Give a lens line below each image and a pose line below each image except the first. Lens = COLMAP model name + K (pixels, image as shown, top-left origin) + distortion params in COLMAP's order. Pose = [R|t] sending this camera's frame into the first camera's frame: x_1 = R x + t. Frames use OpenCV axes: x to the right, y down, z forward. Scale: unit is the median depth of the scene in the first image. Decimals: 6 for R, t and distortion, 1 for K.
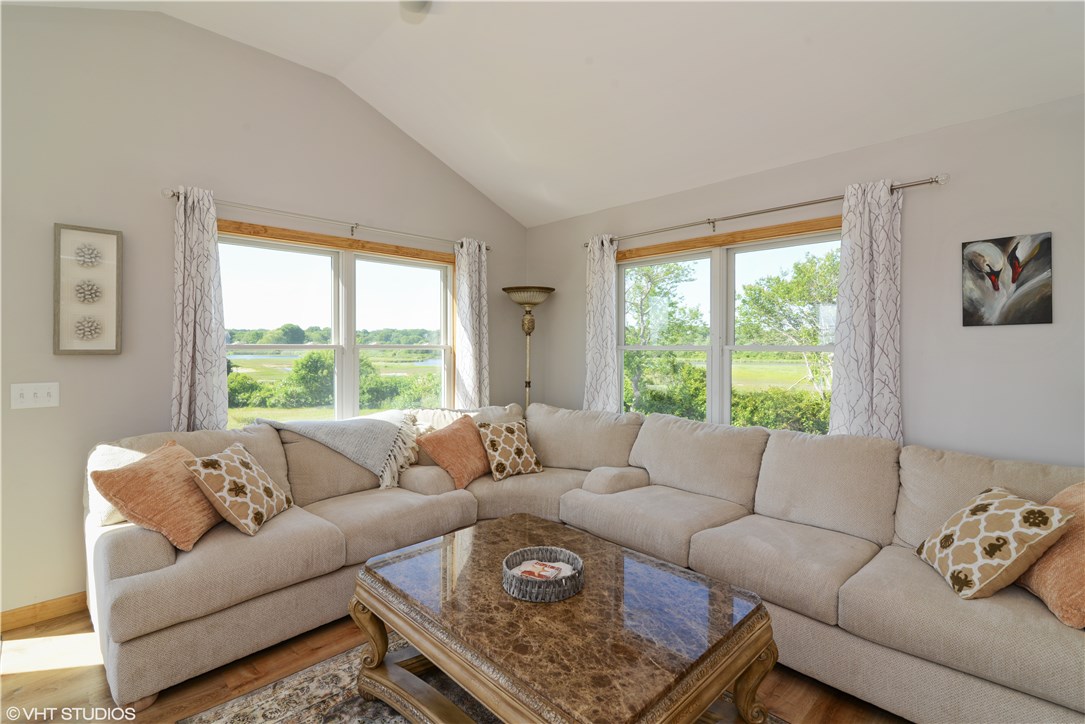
lens RADIAL K [[504.4, 0, 547.2], [0, 504.4, 344.9], [0, 0, 1]] dist [-0.004515, -0.000831]
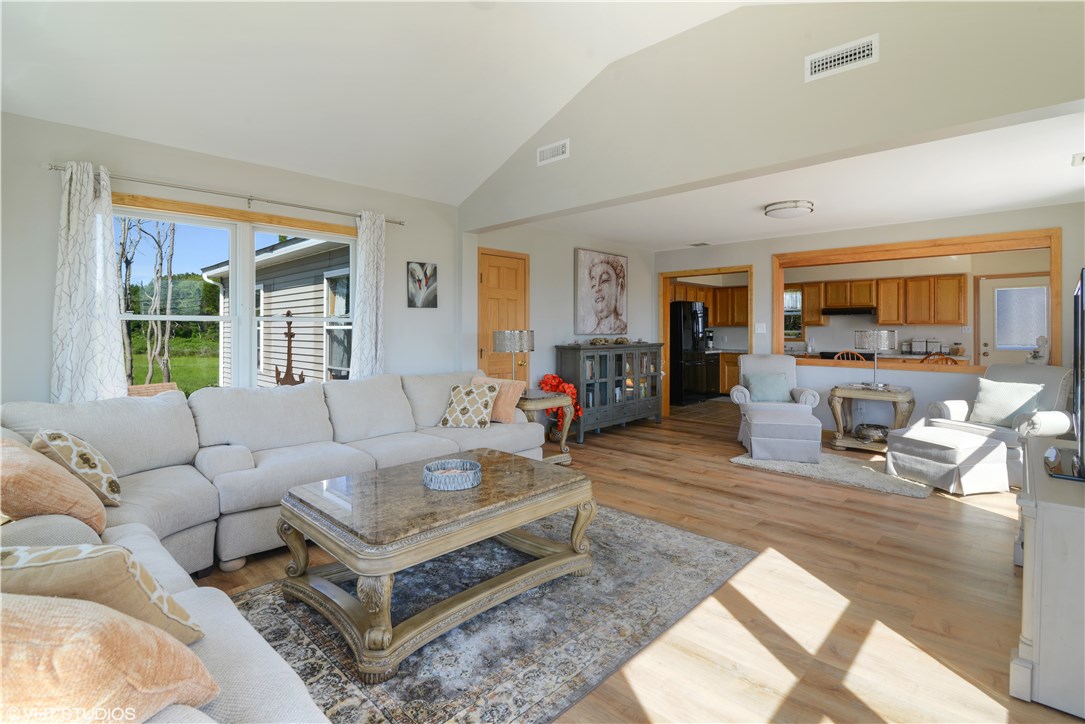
lens RADIAL K [[504.4, 0, 547.2], [0, 504.4, 344.9], [0, 0, 1]] dist [-0.004515, -0.000831]
pose [[-0.027125, -0.036587, 0.998962, -1.046273], [-0.001316, 0.999330, 0.036565, 0.030545], [-0.999631, -0.000323, -0.027155, 0.573460]]
